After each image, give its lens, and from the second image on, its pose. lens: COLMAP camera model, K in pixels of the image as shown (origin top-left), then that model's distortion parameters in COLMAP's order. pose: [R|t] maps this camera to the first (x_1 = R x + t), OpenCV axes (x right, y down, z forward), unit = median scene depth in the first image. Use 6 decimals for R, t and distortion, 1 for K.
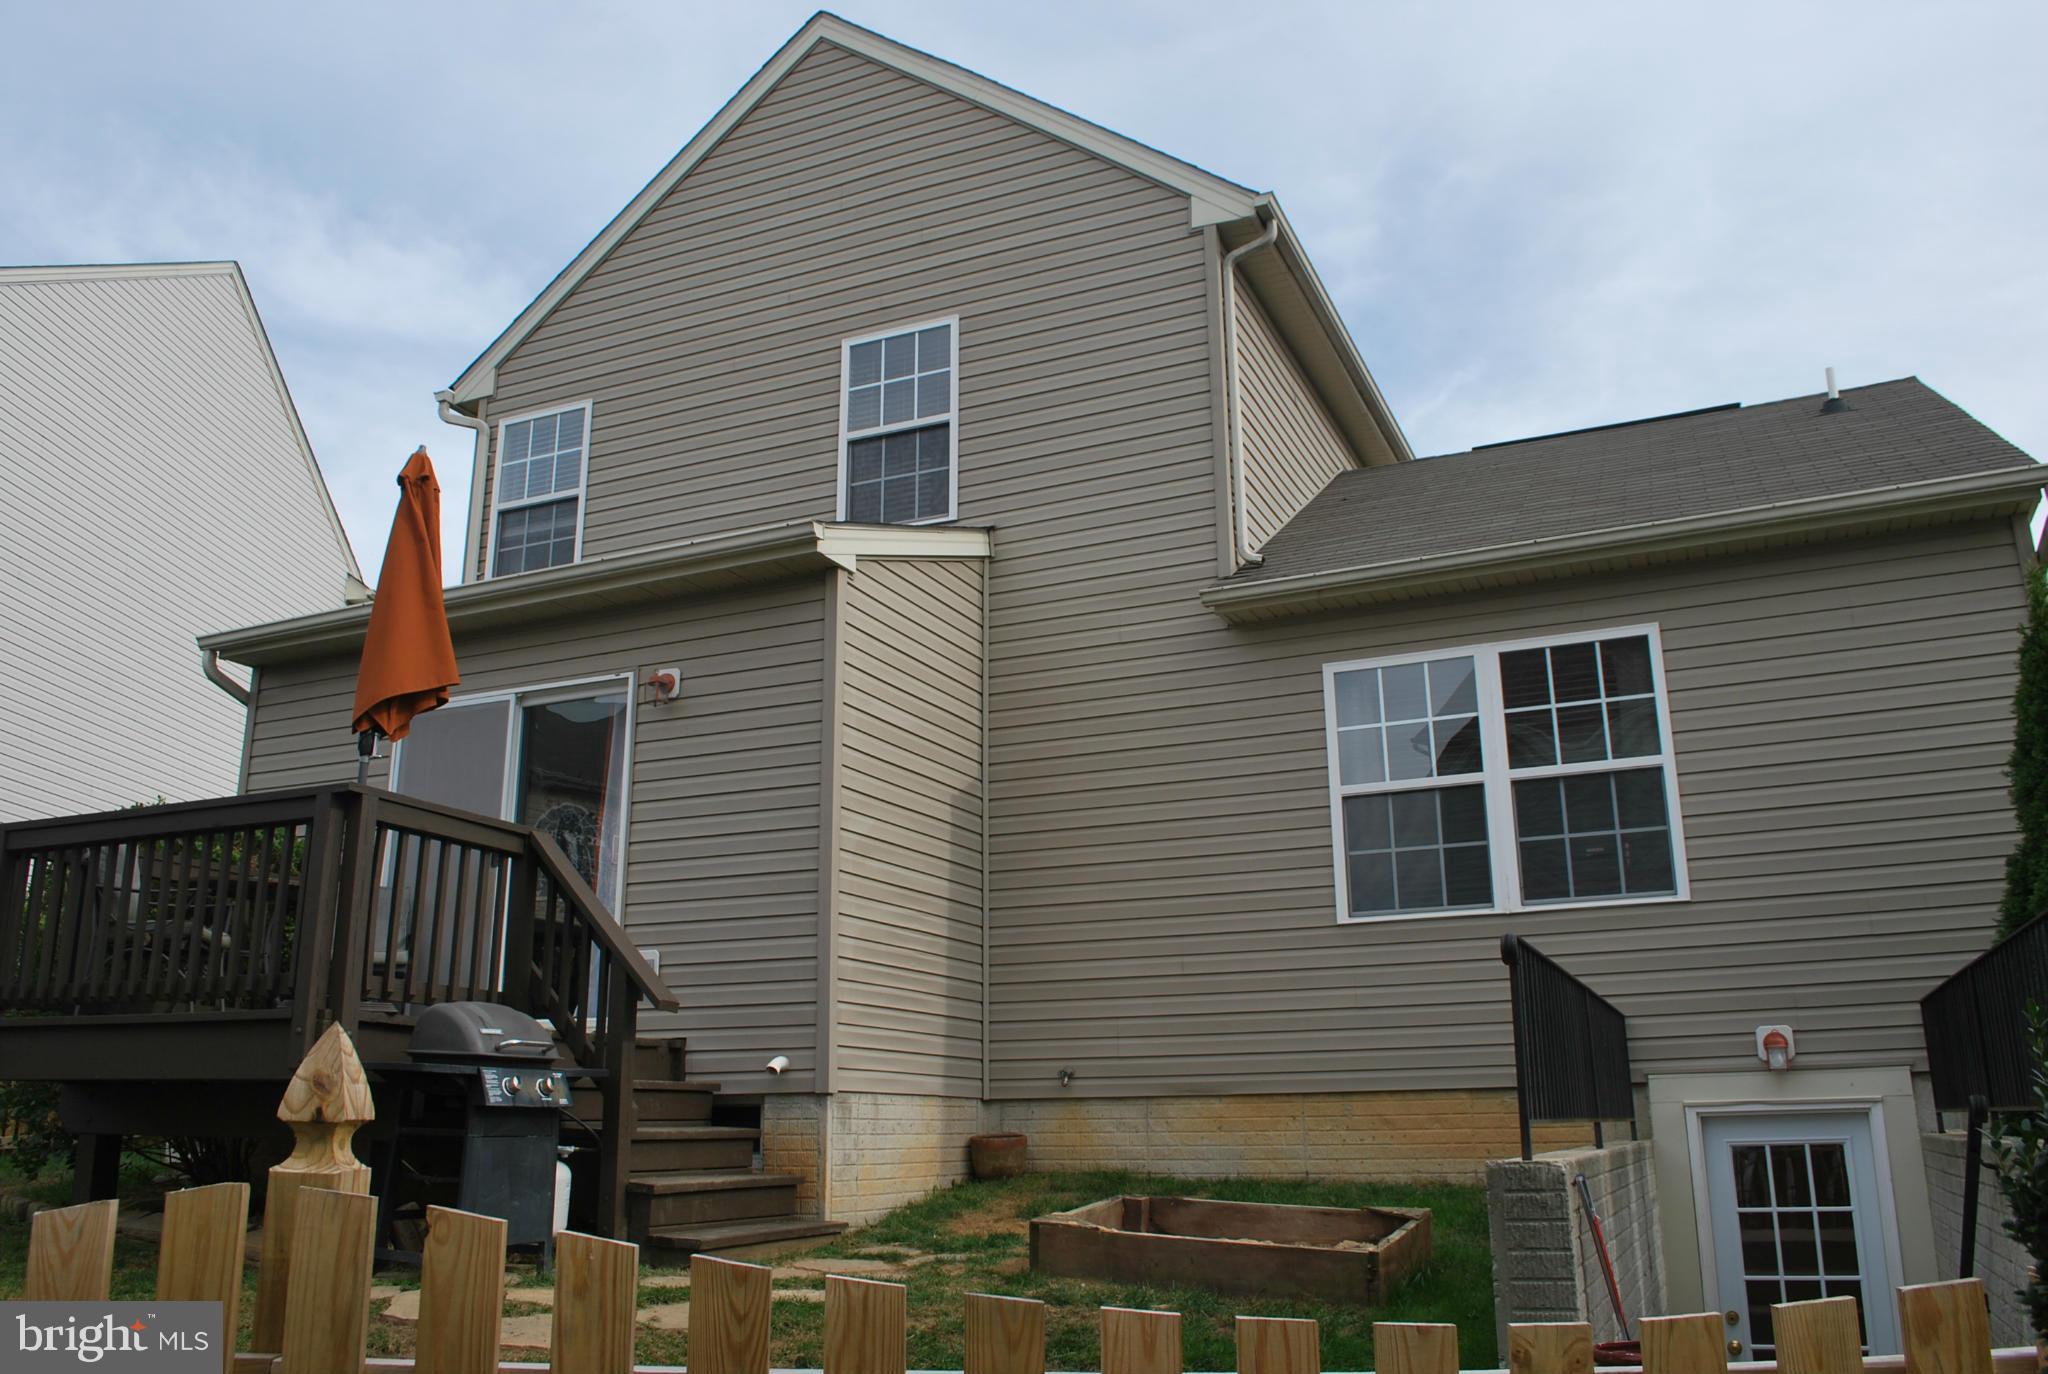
lens RADIAL K [[1611.0, 0, 1024.0], [0, 1611.0, 687.0], [0, 0, 1]] dist [-0.082608, -0.001138]
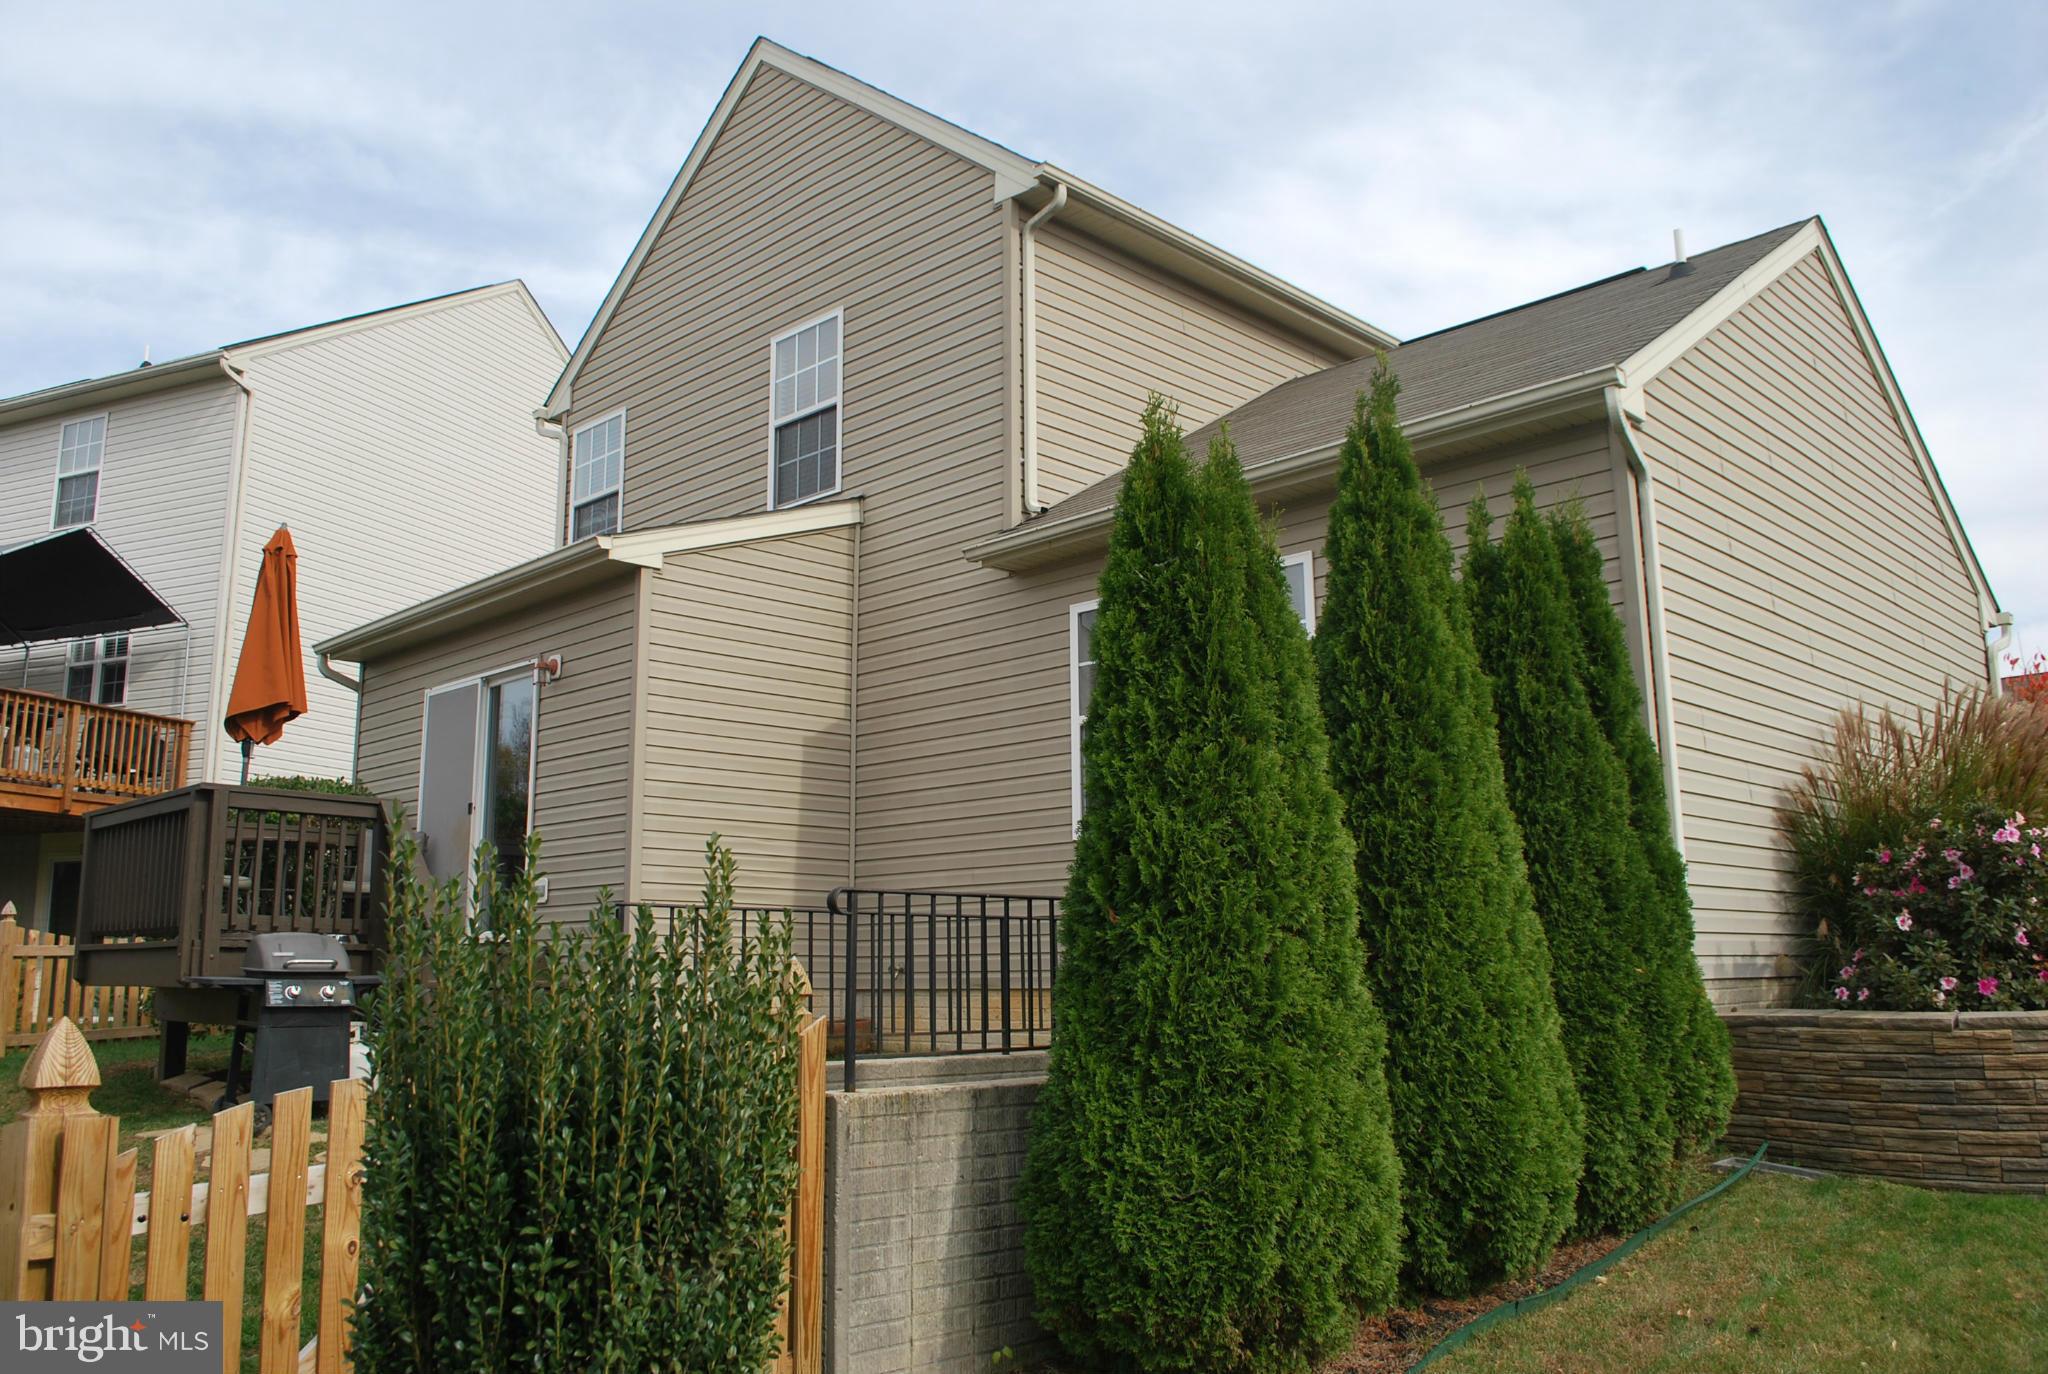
lens RADIAL K [[1611.0, 0, 1024.0], [0, 1611.0, 687.0], [0, 0, 1]] dist [-0.082608, -0.001138]
pose [[0.937466, -0.061950, -0.342519, 0.477330], [0.092546, 0.992977, 0.073701, -0.038749], [0.335548, -0.100791, 0.936616, -0.046779]]
